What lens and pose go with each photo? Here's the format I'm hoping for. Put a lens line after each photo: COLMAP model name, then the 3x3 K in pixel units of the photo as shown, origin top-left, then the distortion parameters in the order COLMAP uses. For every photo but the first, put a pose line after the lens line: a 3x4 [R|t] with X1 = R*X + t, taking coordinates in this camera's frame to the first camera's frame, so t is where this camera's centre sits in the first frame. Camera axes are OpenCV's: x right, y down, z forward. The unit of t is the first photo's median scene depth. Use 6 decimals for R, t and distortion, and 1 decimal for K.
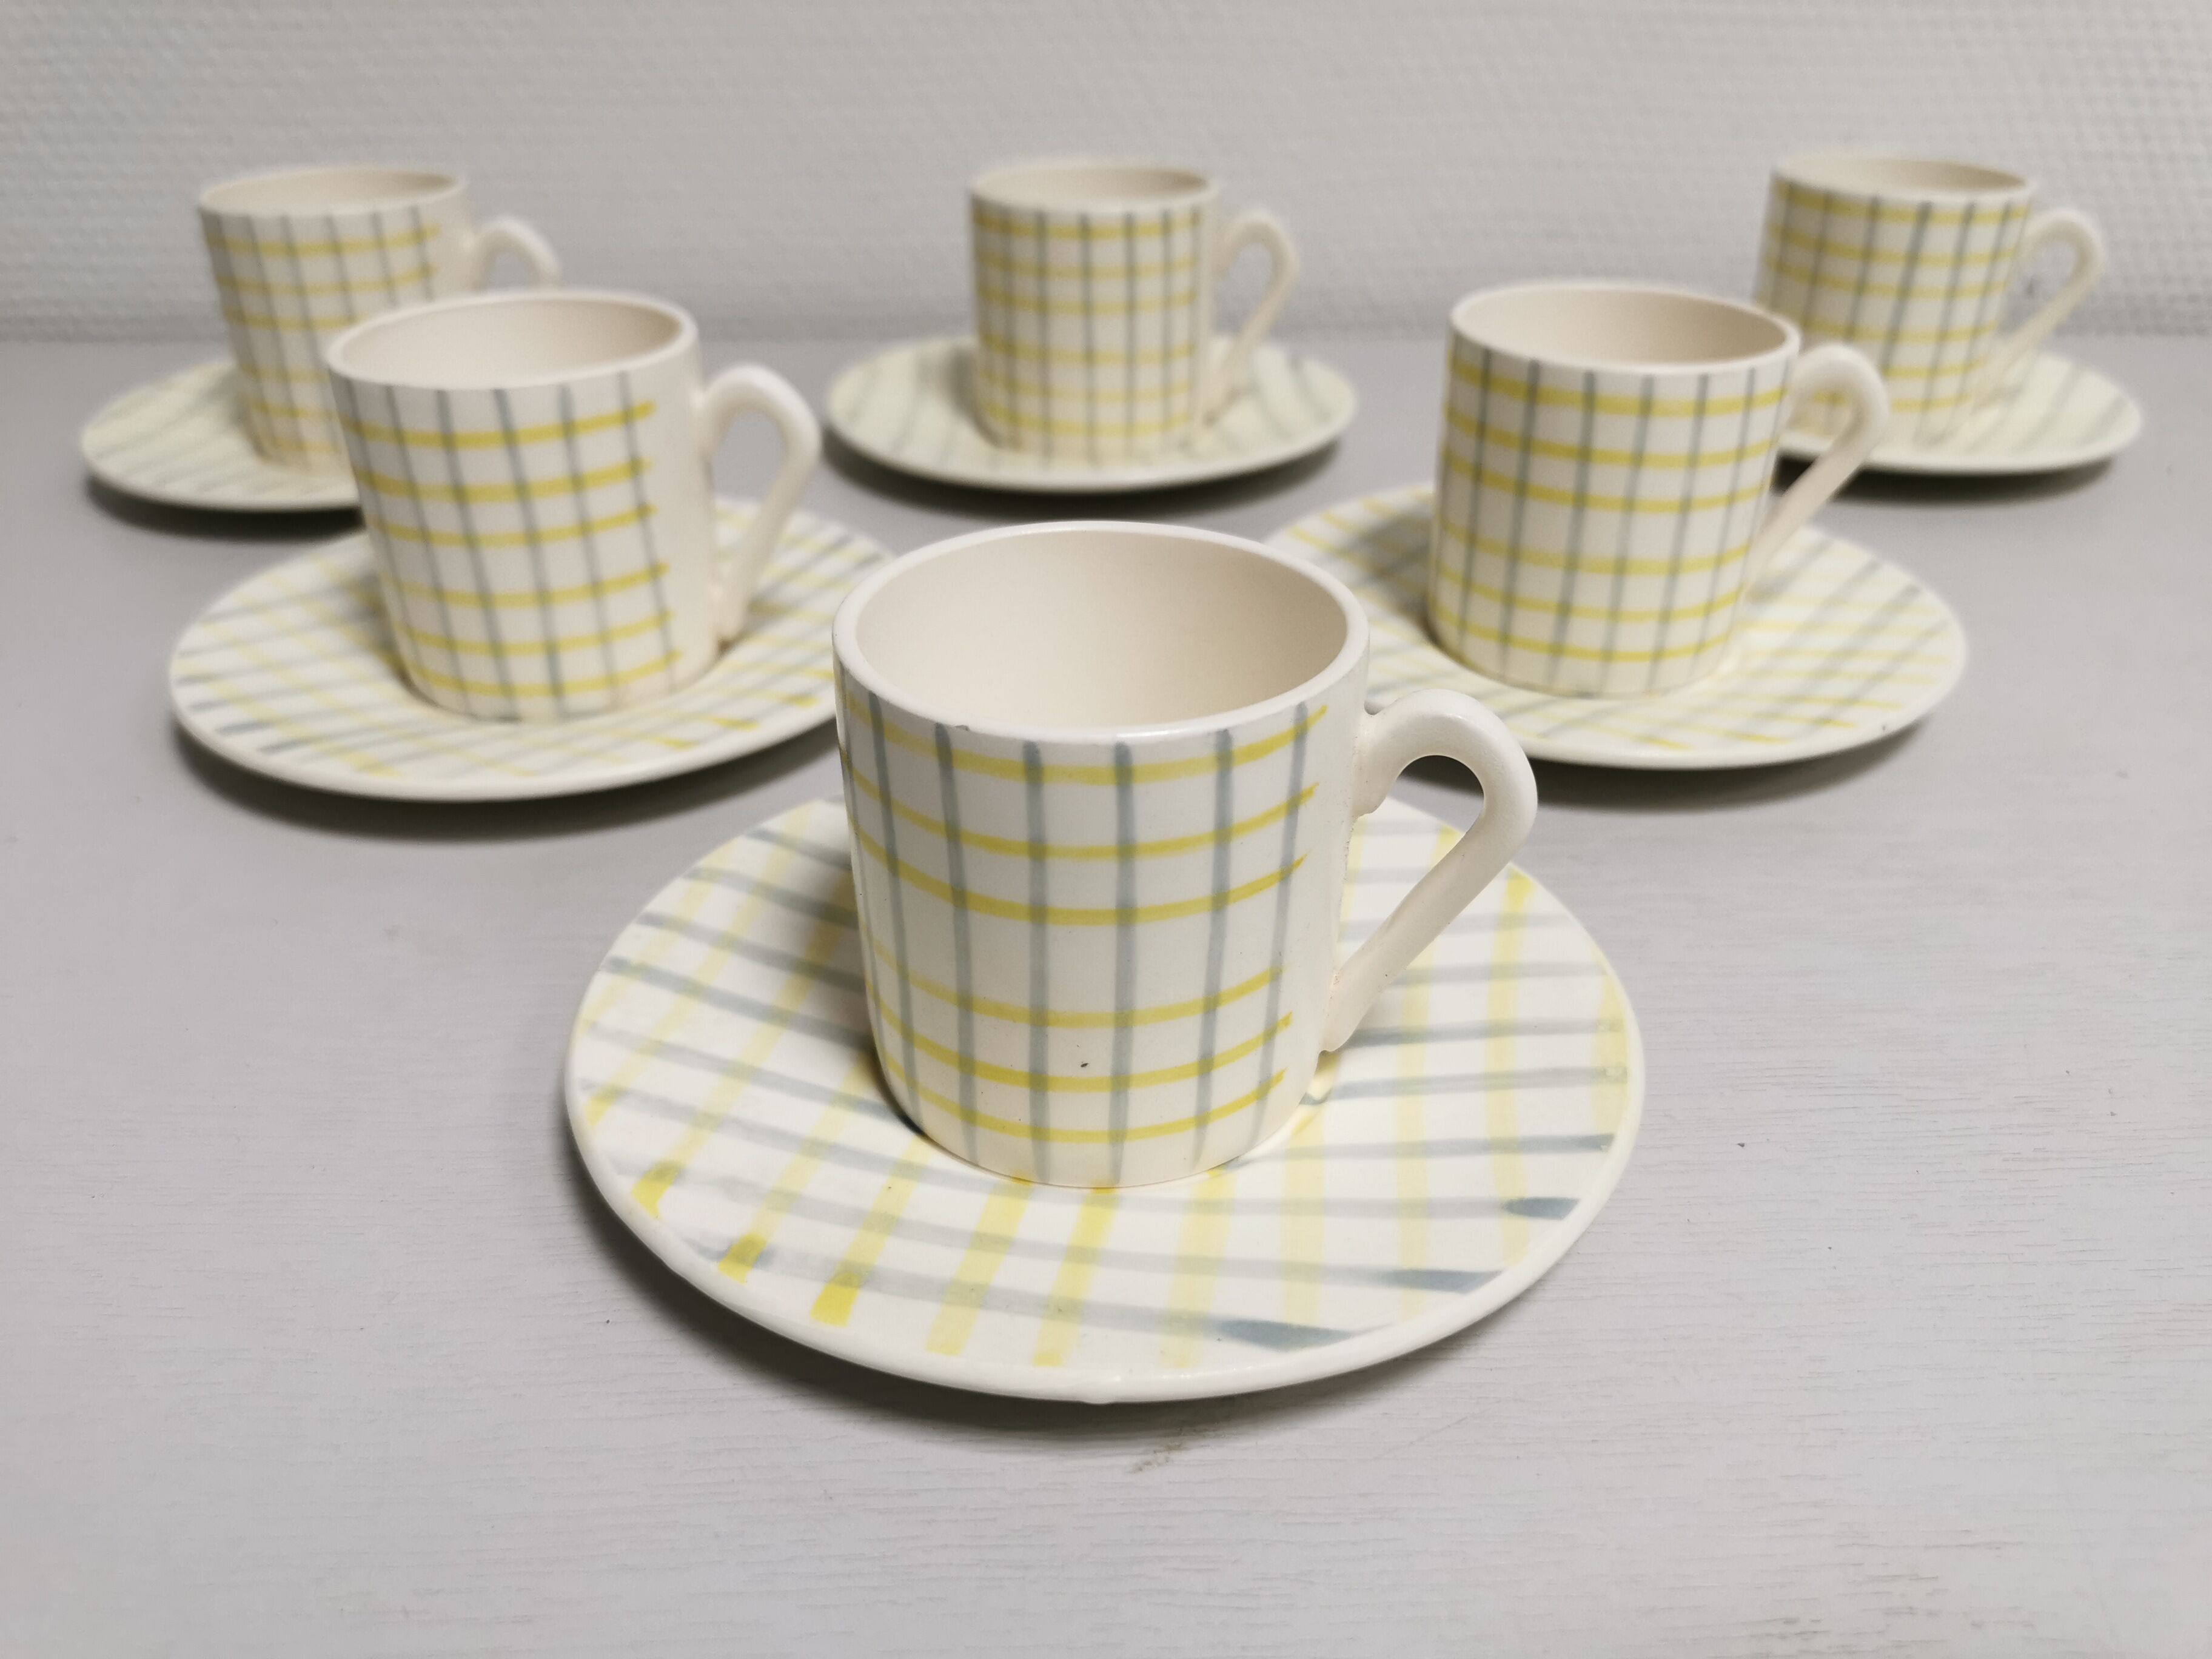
lens RADIAL K [[1783.3, 0, 1103.1], [0, 1783.3, 838.3], [0, 0, 1]] dist [-0.011291, 0.036549]
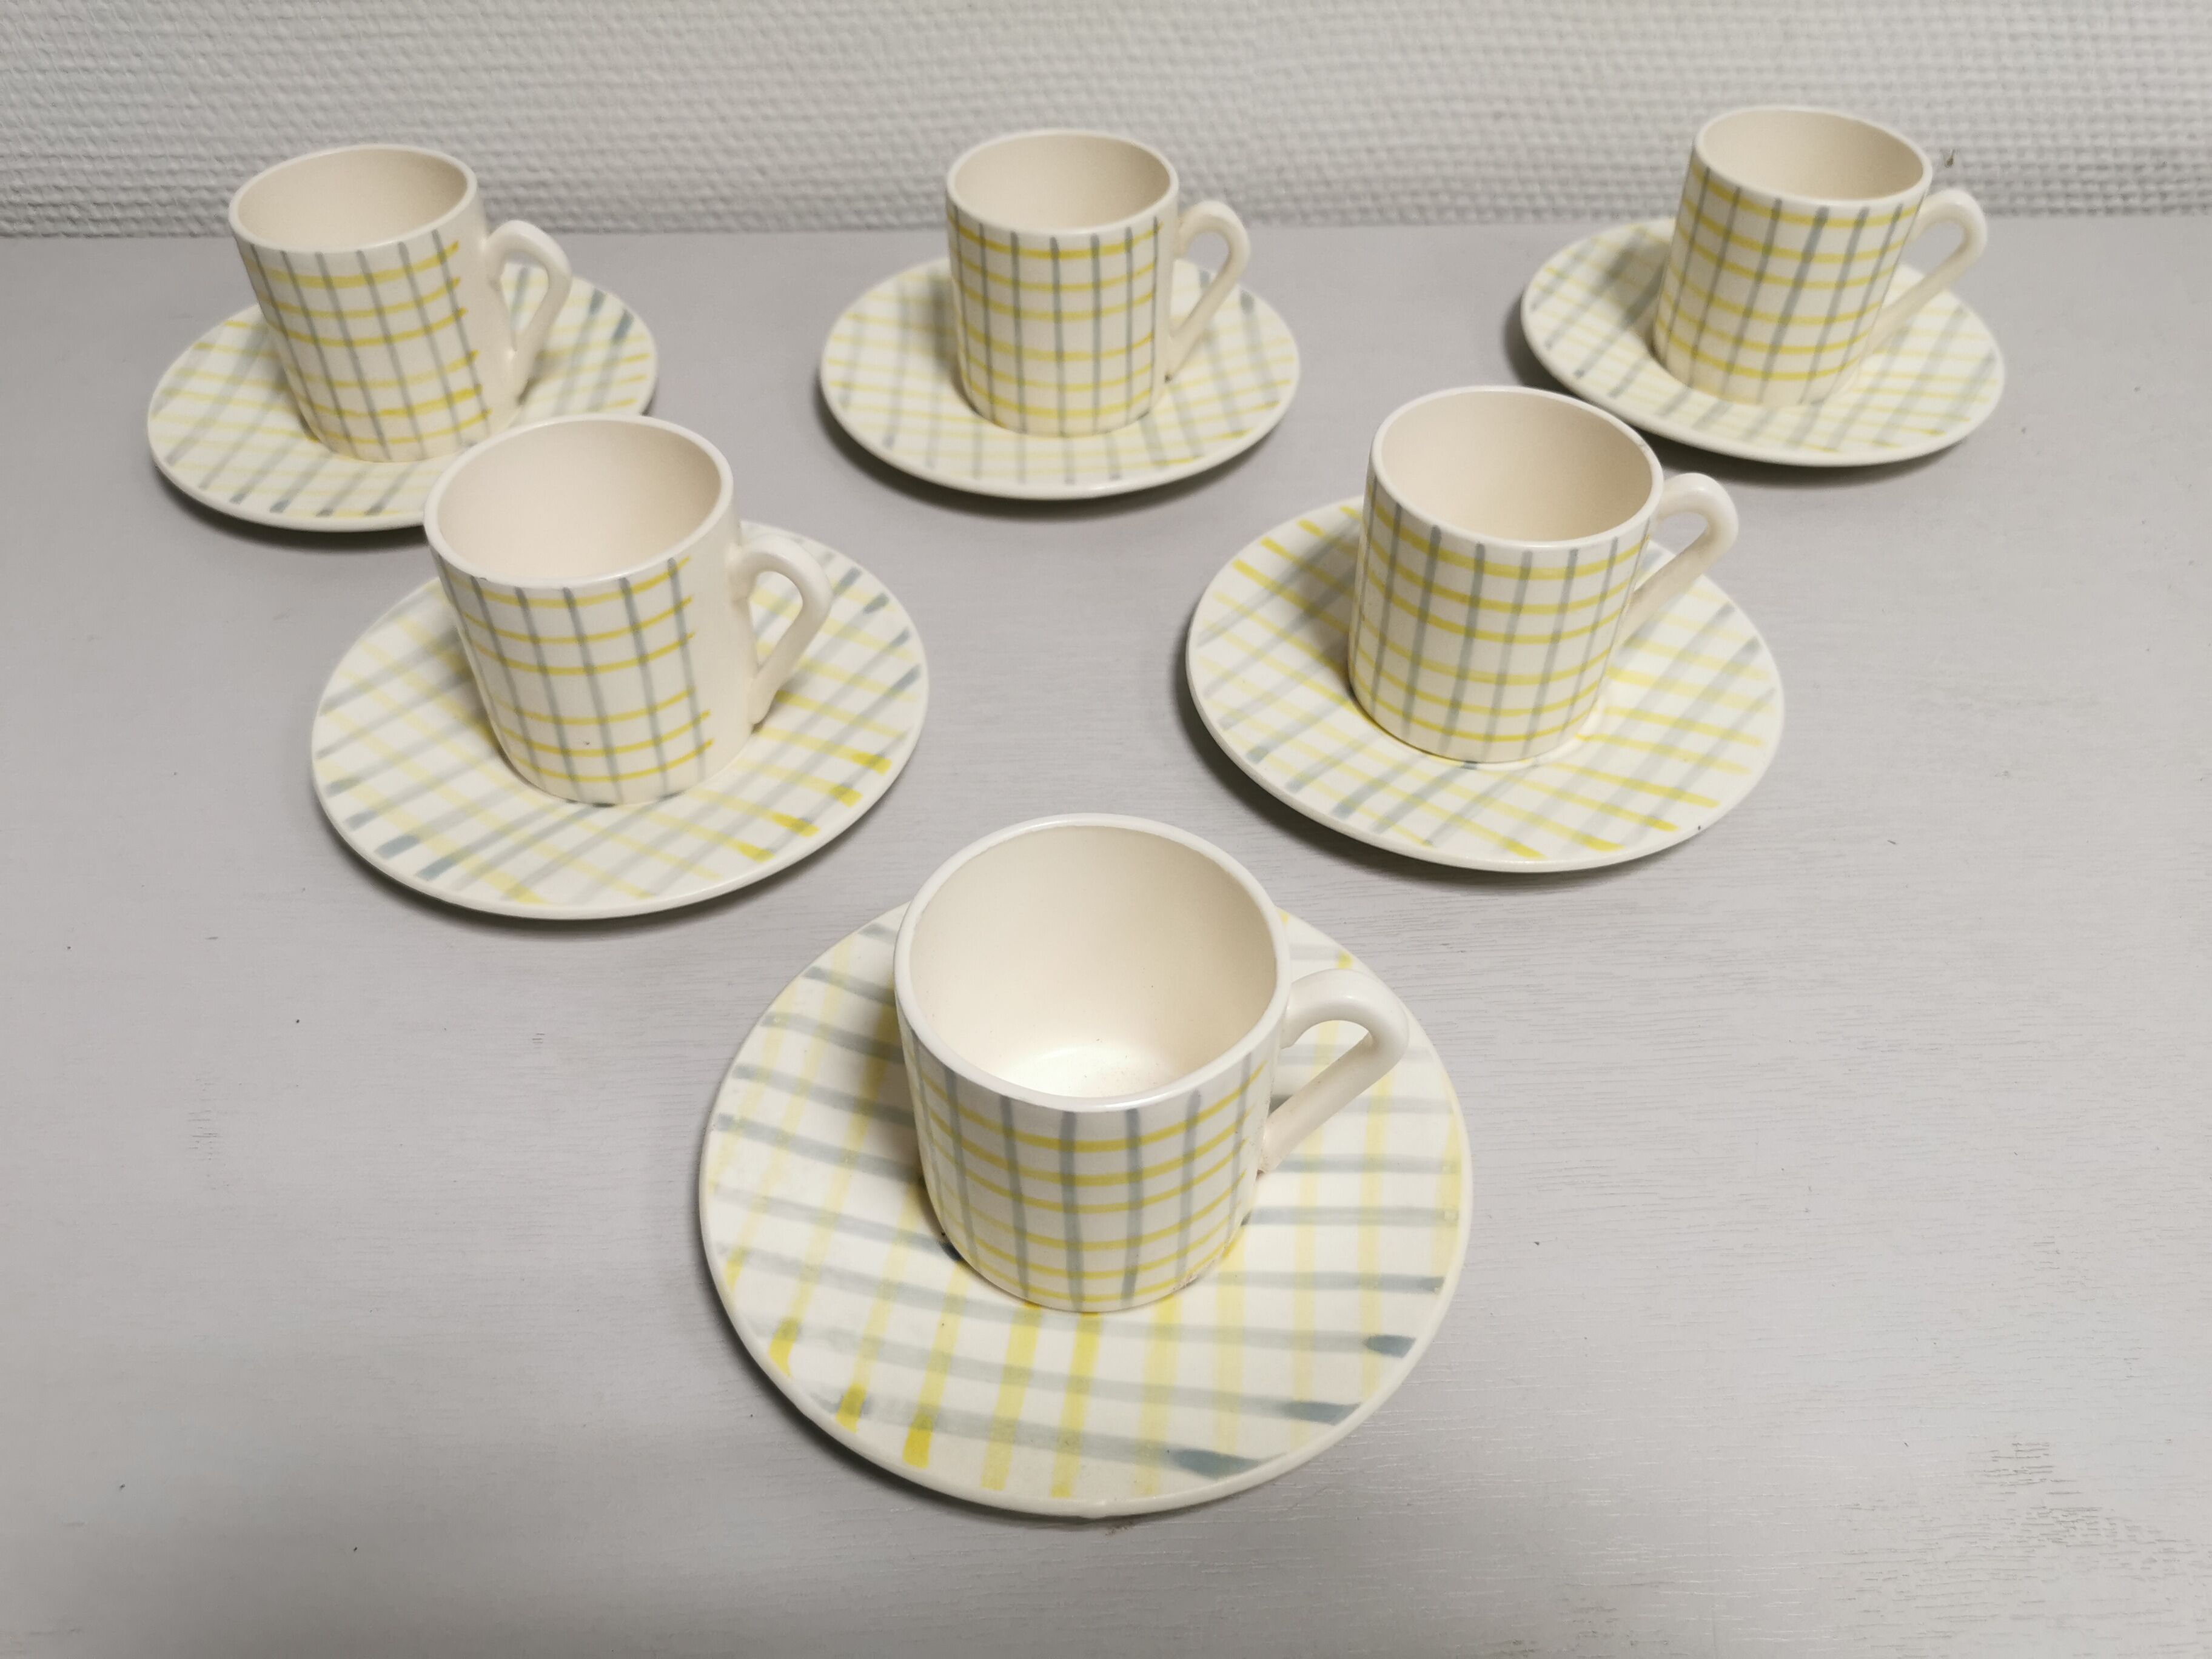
lens RADIAL K [[1736.7, 0, 1106.0], [0, 1736.7, 829.5], [0, 0, 1]] dist [0.026796, -0.003318]
pose [[0.999680, -0.012642, 0.021923, -0.008613], [0.006704, 0.967636, 0.252262, -0.356231], [-0.024402, -0.252035, 0.967410, -0.175742]]
